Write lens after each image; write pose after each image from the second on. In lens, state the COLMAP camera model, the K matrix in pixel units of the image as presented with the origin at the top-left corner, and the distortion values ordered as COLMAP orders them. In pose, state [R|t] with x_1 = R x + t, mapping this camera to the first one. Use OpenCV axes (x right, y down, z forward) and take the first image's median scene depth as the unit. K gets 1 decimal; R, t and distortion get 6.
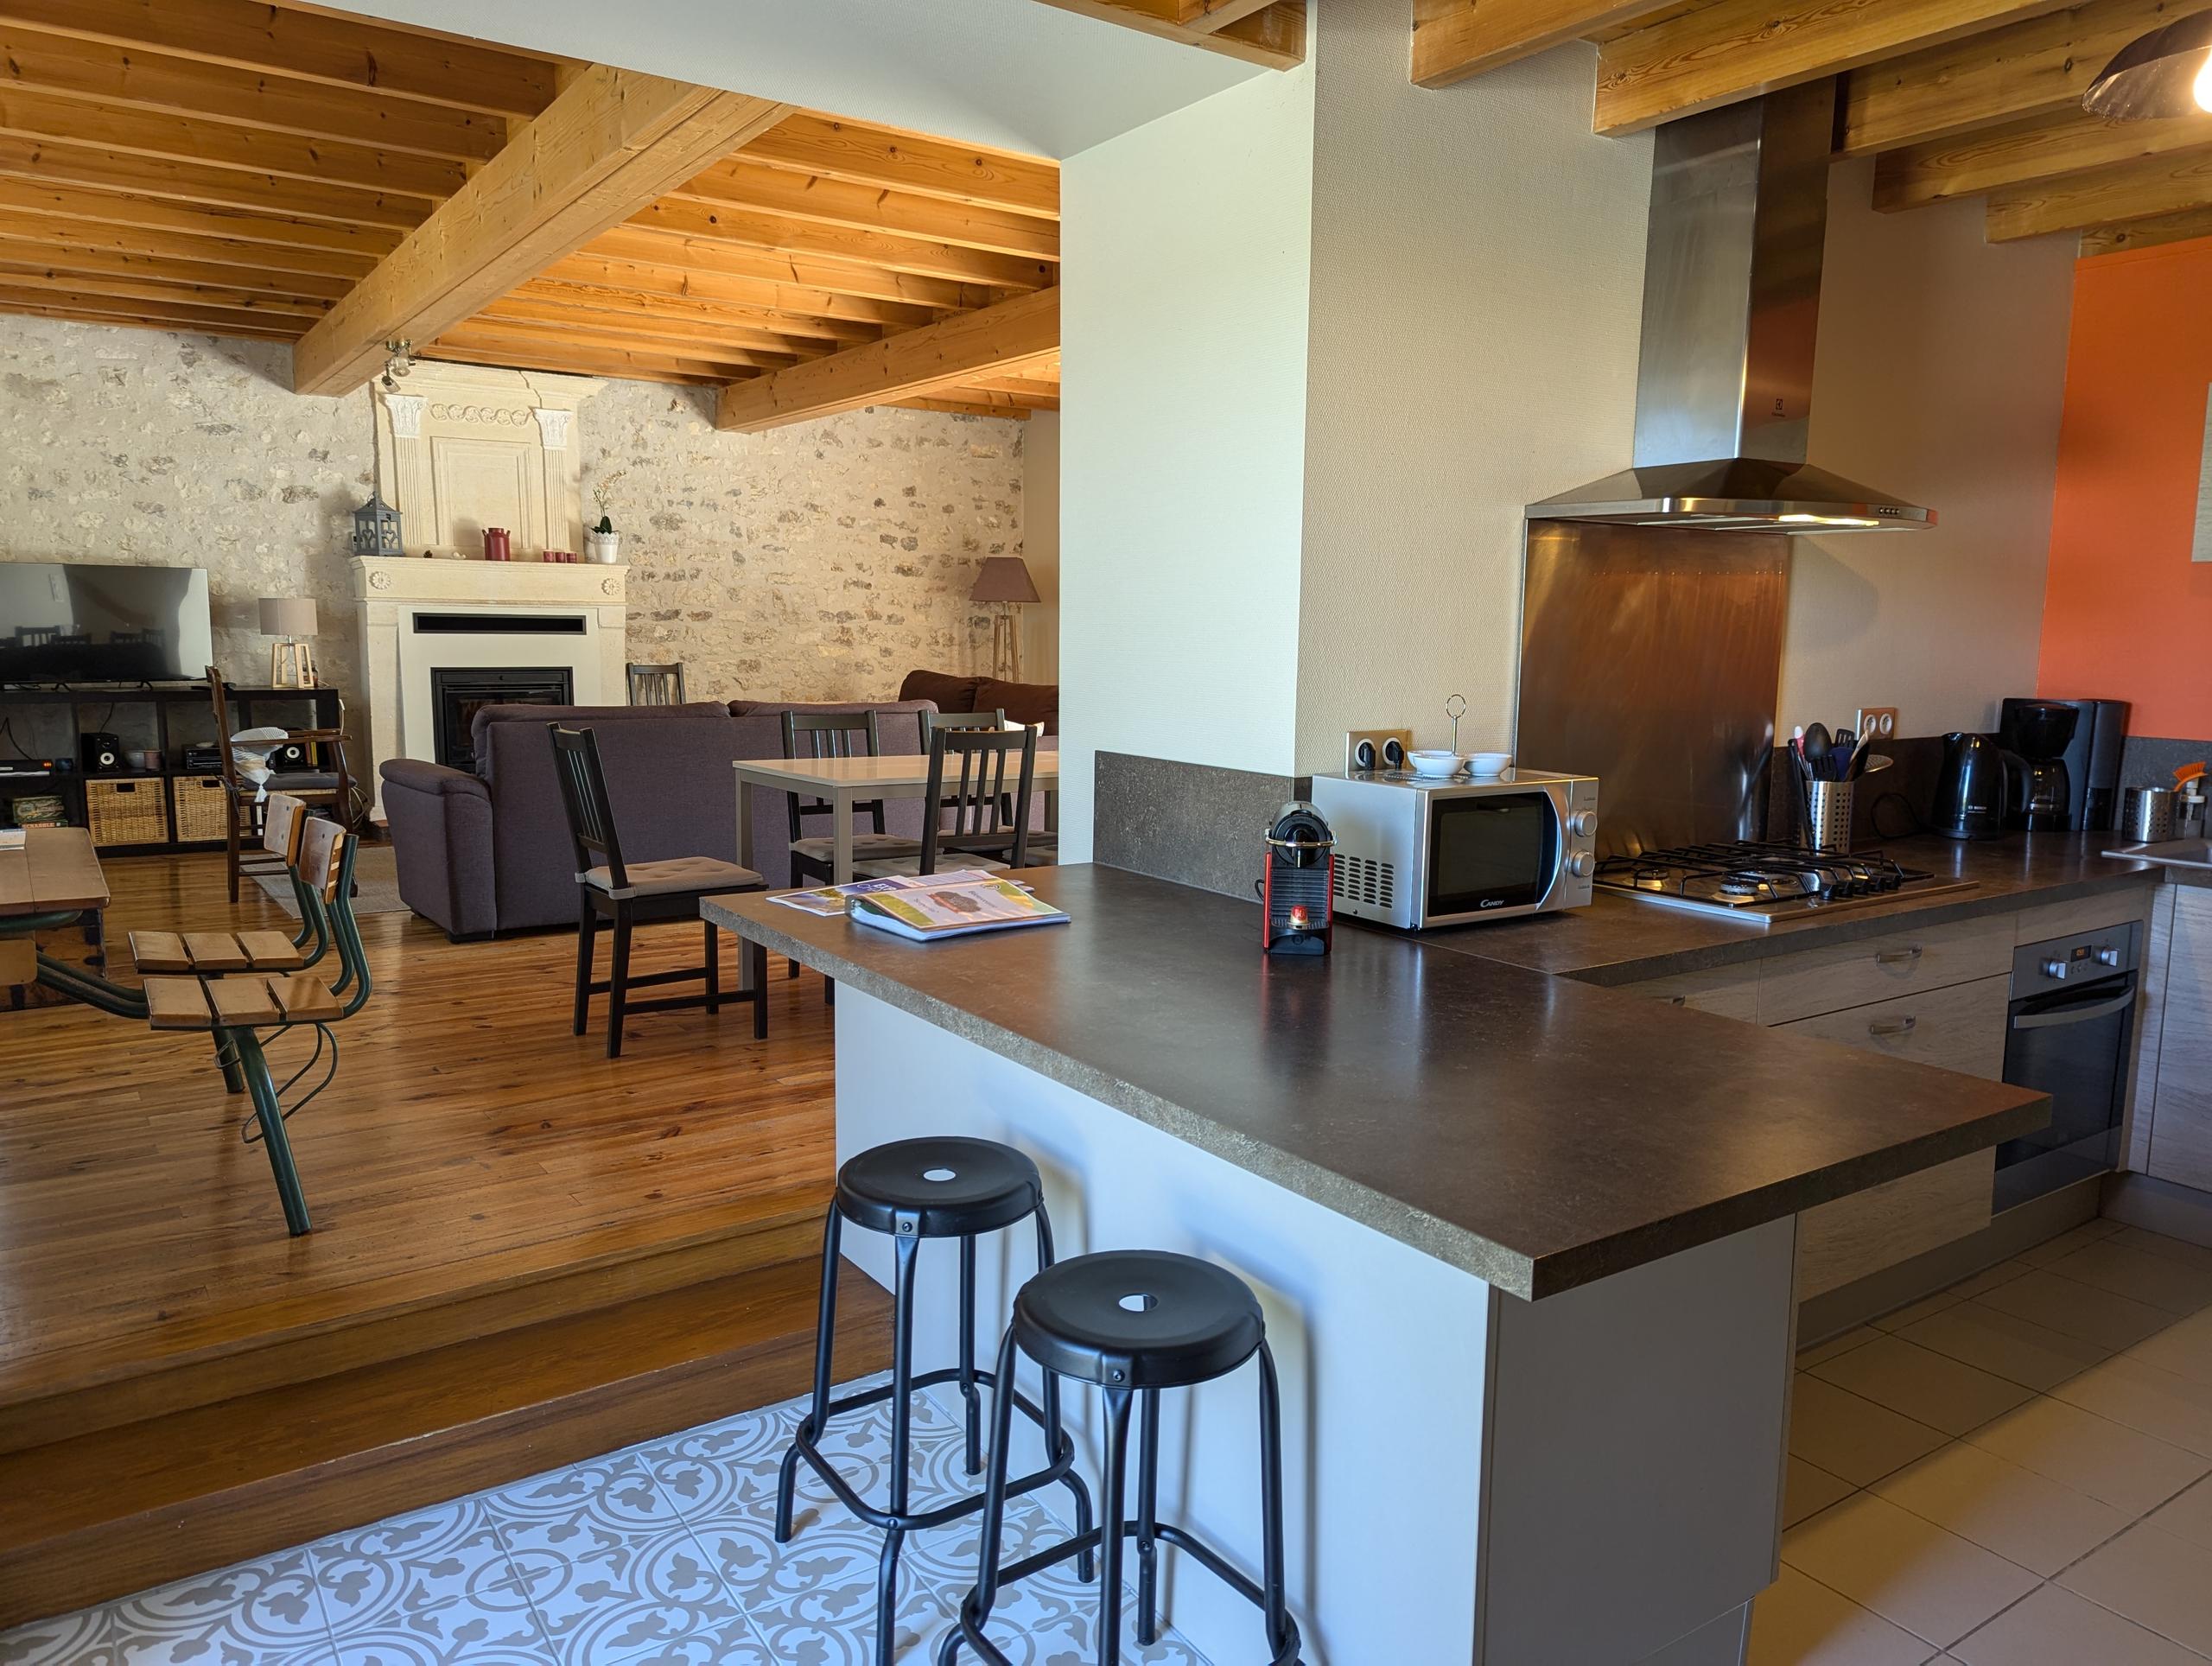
lens RADIAL K [[1563.4, 0, 1101.4], [0, 1563.4, 833.9], [0, 0, 1]] dist [0.070635, -0.069735]
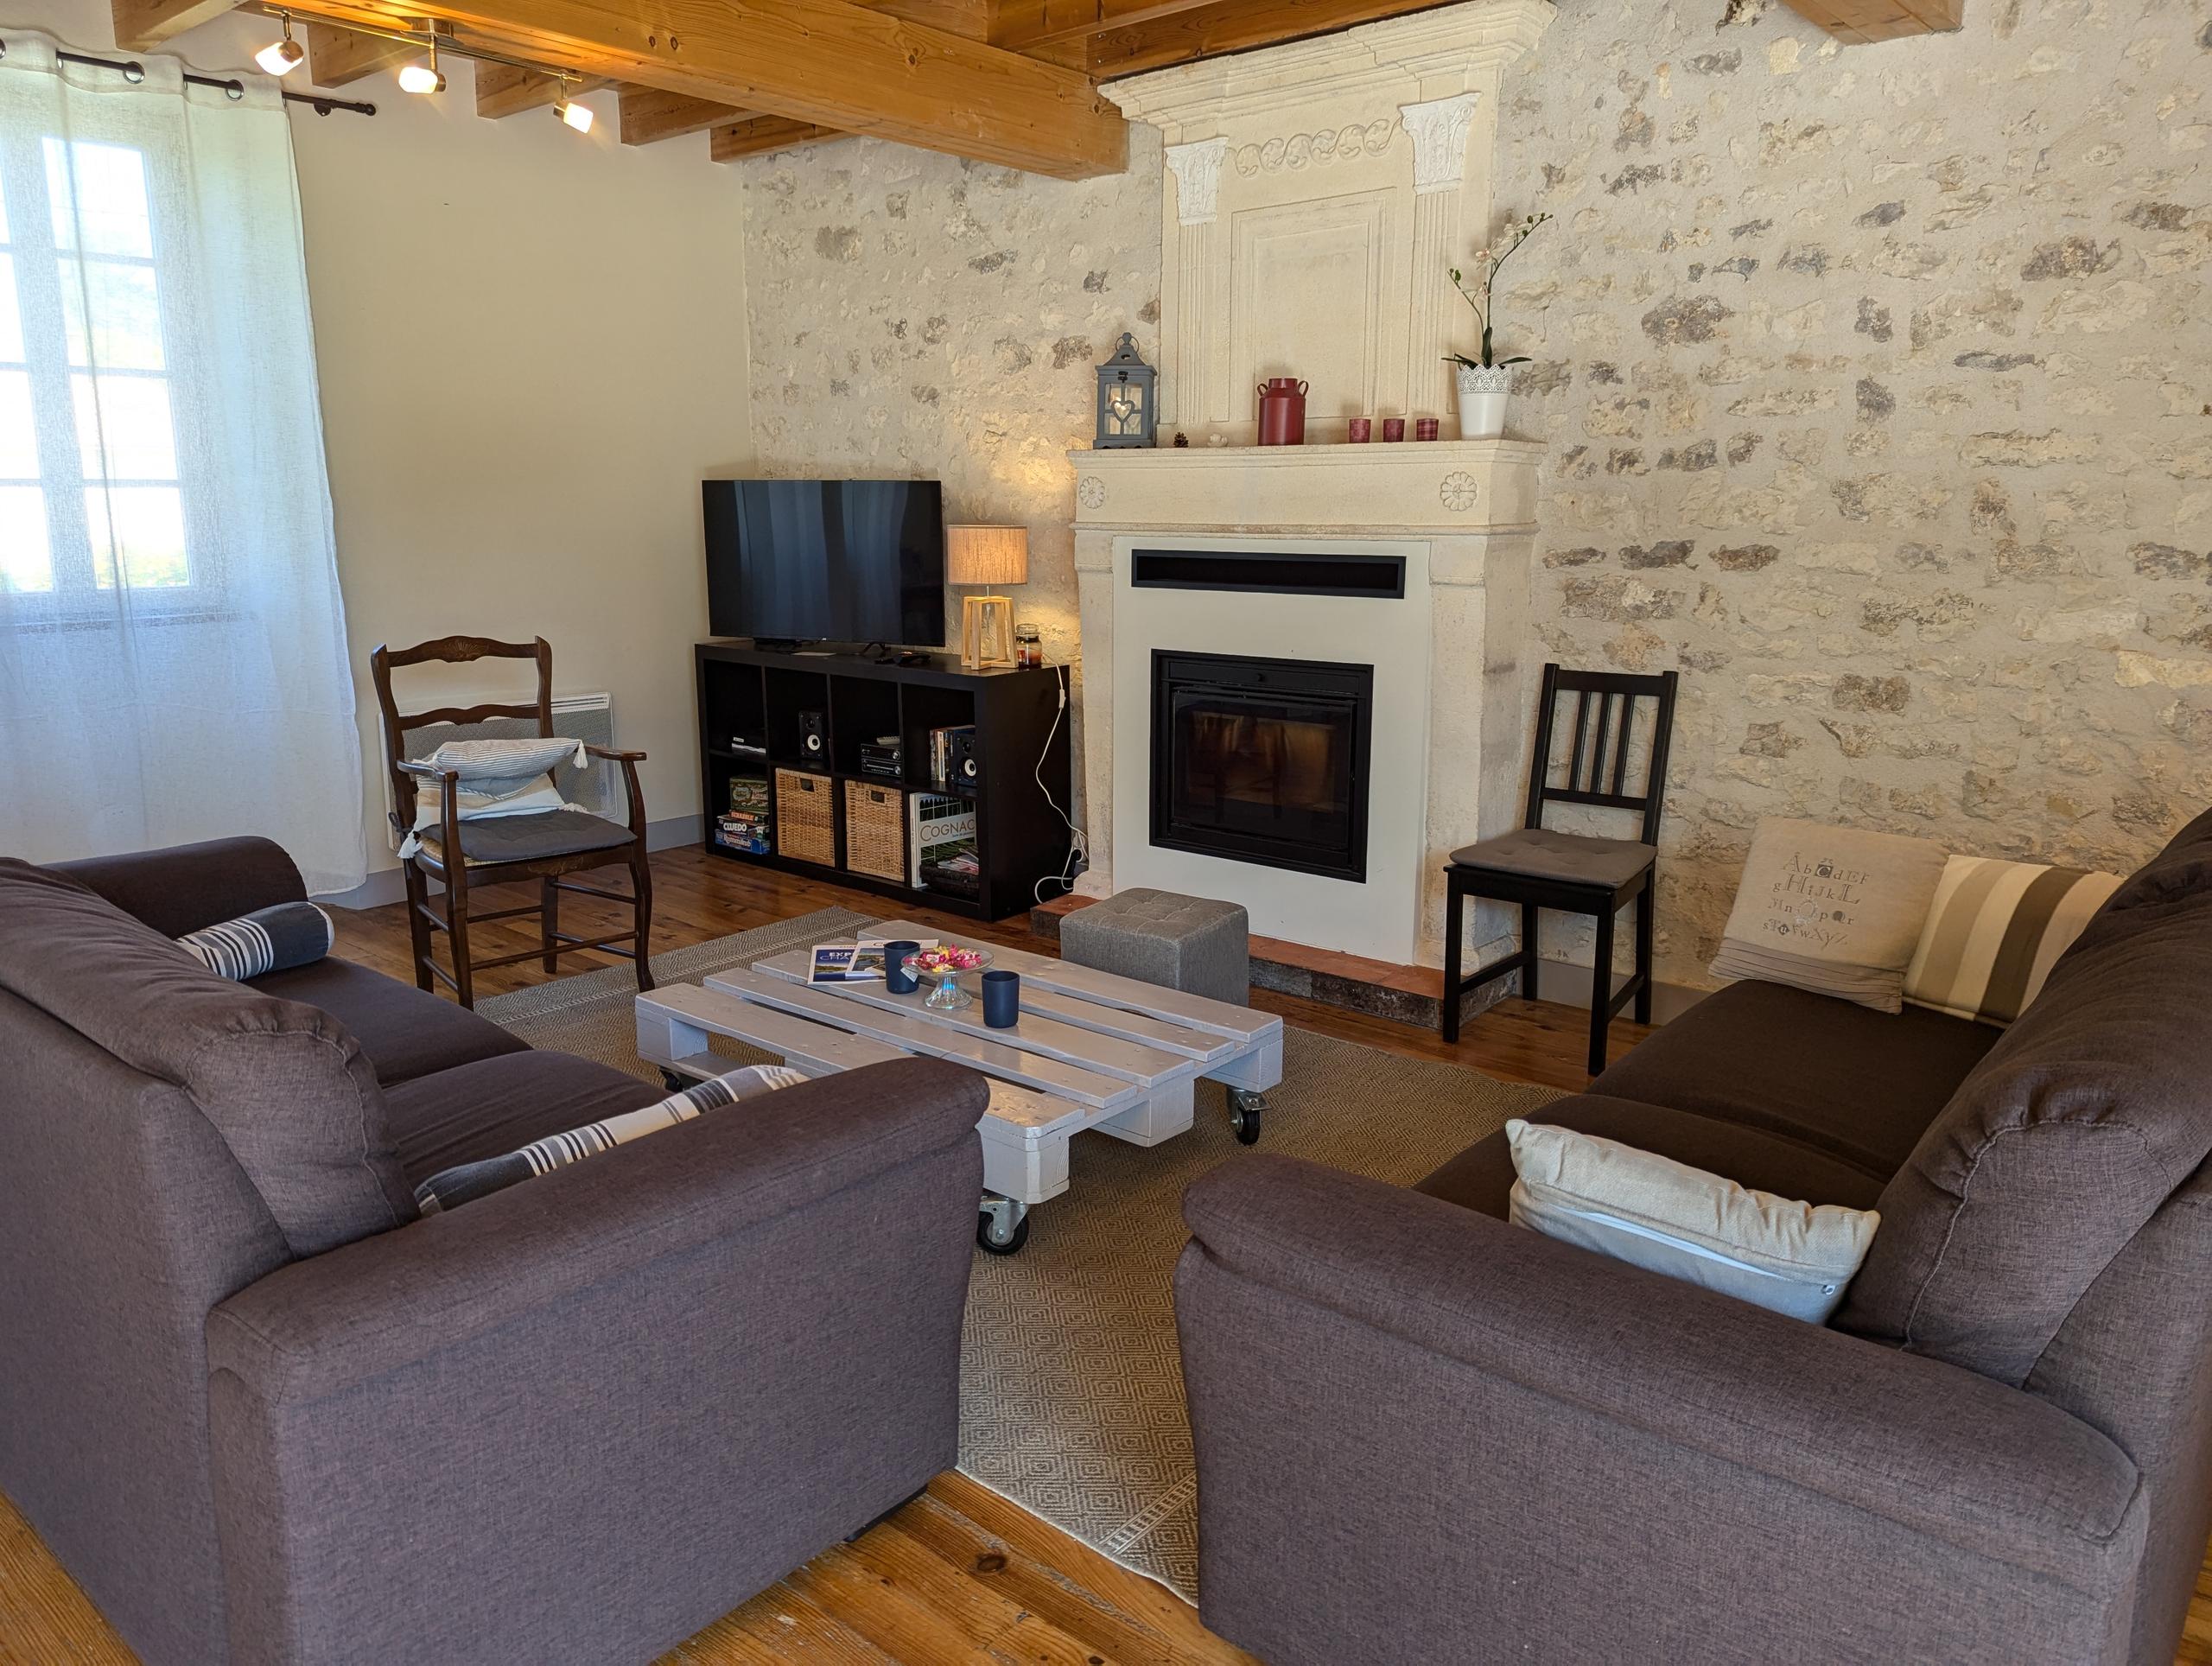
lens RADIAL K [[1563.4, 0, 1098.3], [0, 1563.4, 818.6], [0, 0, 1]] dist [0.070635, -0.069735]
pose [[0.252225, 0.181886, -0.950421, 0.094012], [-0.132045, 0.979458, 0.152401, -0.115757], [0.958617, 0.087059, 0.271061, 0.758015]]
